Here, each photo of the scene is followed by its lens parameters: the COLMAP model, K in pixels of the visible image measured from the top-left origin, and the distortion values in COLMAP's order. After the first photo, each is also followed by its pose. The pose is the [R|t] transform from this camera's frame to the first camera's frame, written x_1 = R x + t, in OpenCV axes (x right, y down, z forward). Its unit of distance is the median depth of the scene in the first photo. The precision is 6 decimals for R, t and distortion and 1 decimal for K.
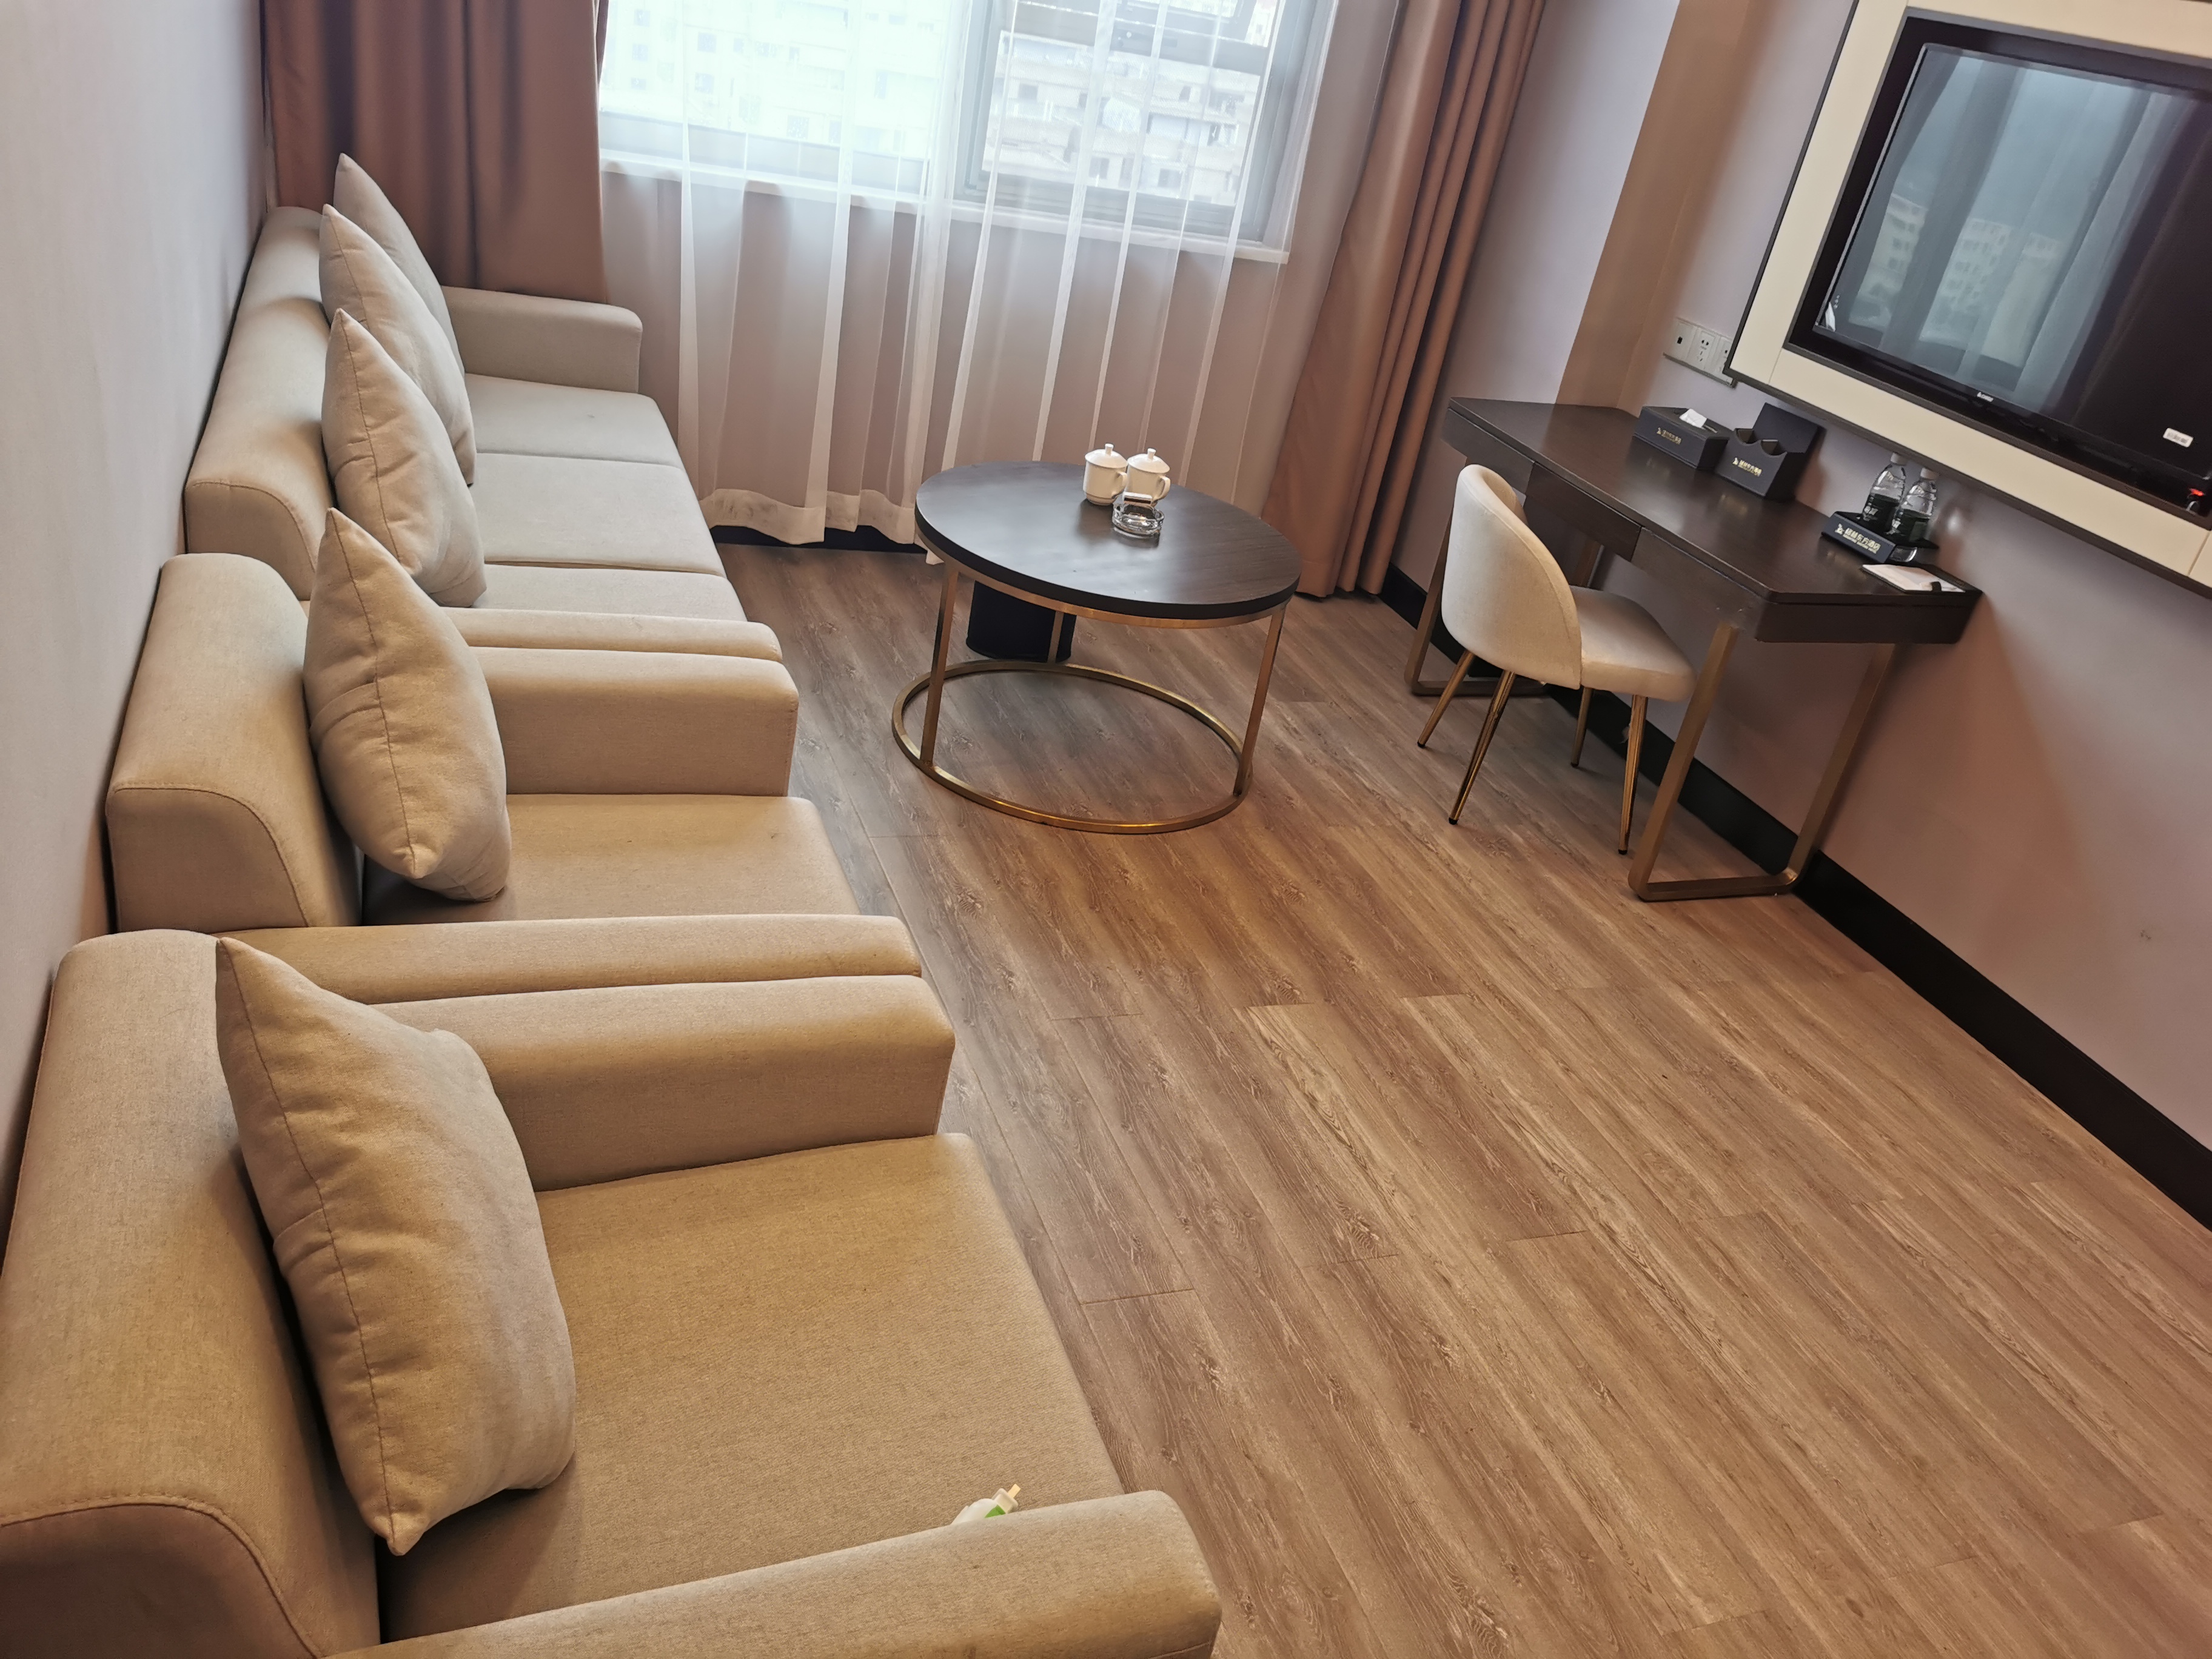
lens RADIAL K [[1693.2, 0, 1101.6], [0, 1693.2, 825.0], [0, 0, 1]] dist [0.008582, -0.003029]
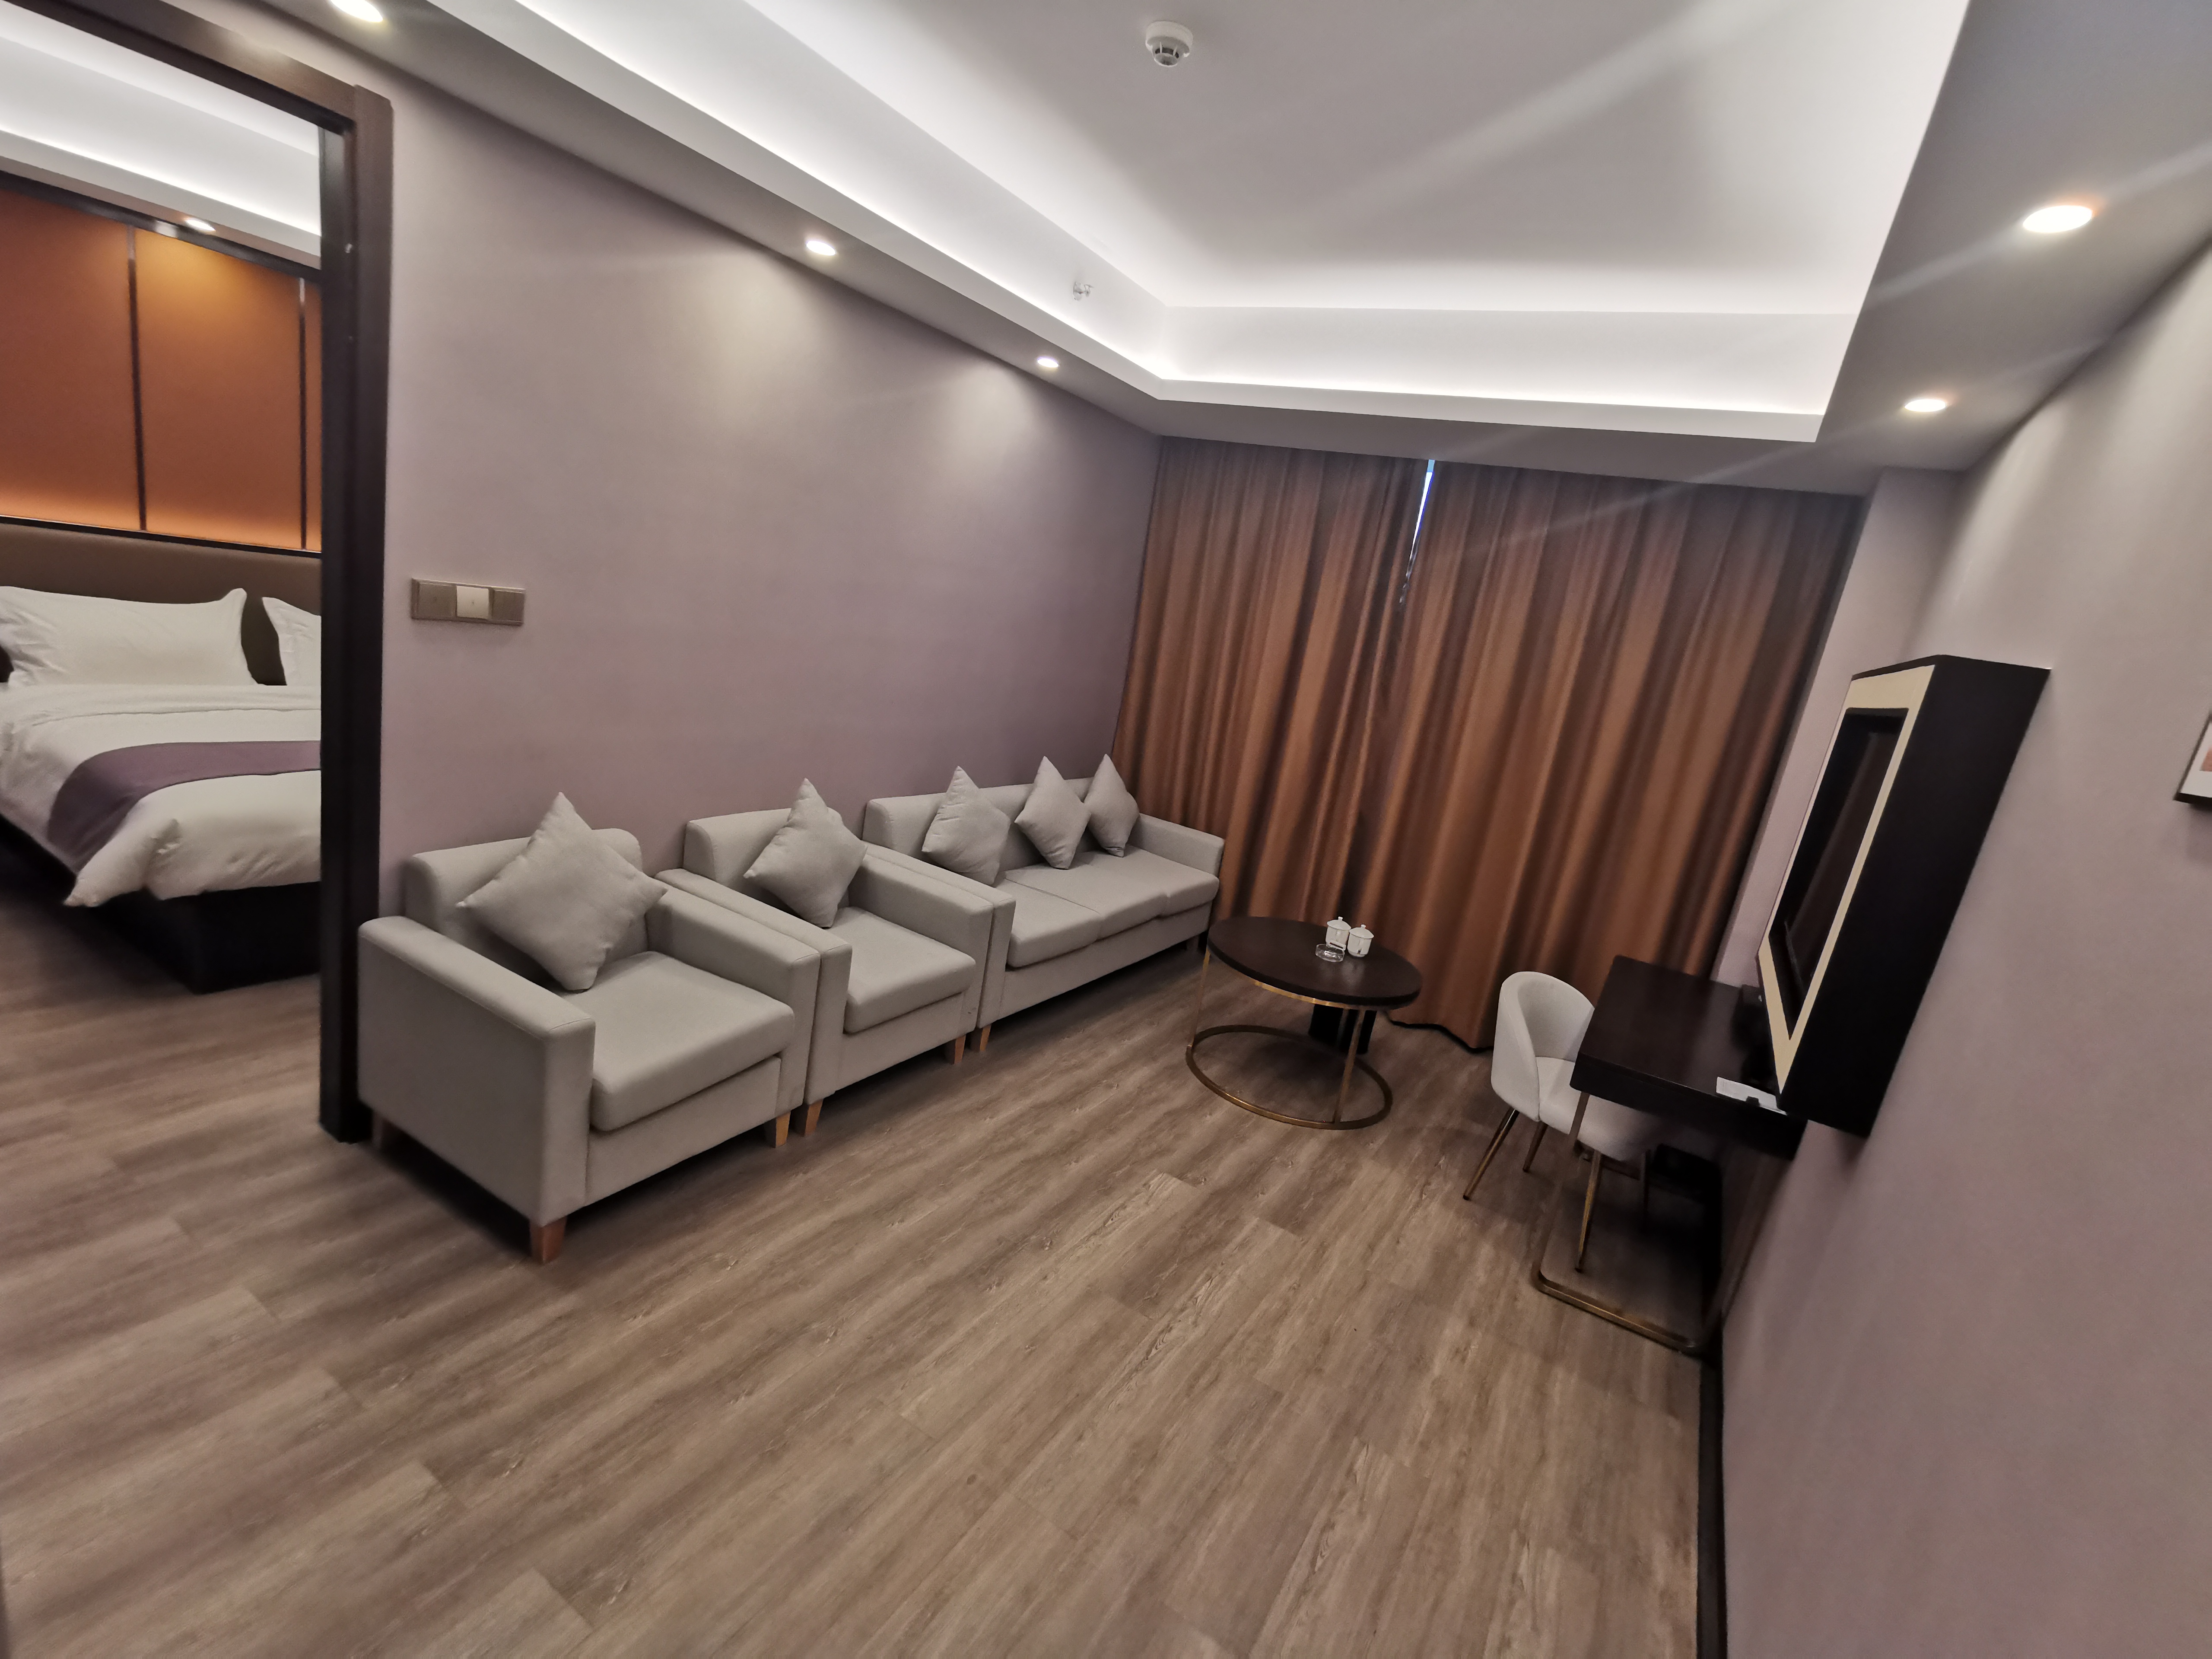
lens RADIAL K [[1020.4, 0, 1109.5], [0, 1020.4, 817.7], [0, 0, 1]] dist [-0.002263, 0.001723]
pose [[0.645620, 0.096713, -0.757510, 0.853484], [-0.407917, 0.882251, -0.235025, 0.055242], [0.645583, 0.460738, 0.609050, 0.137354]]
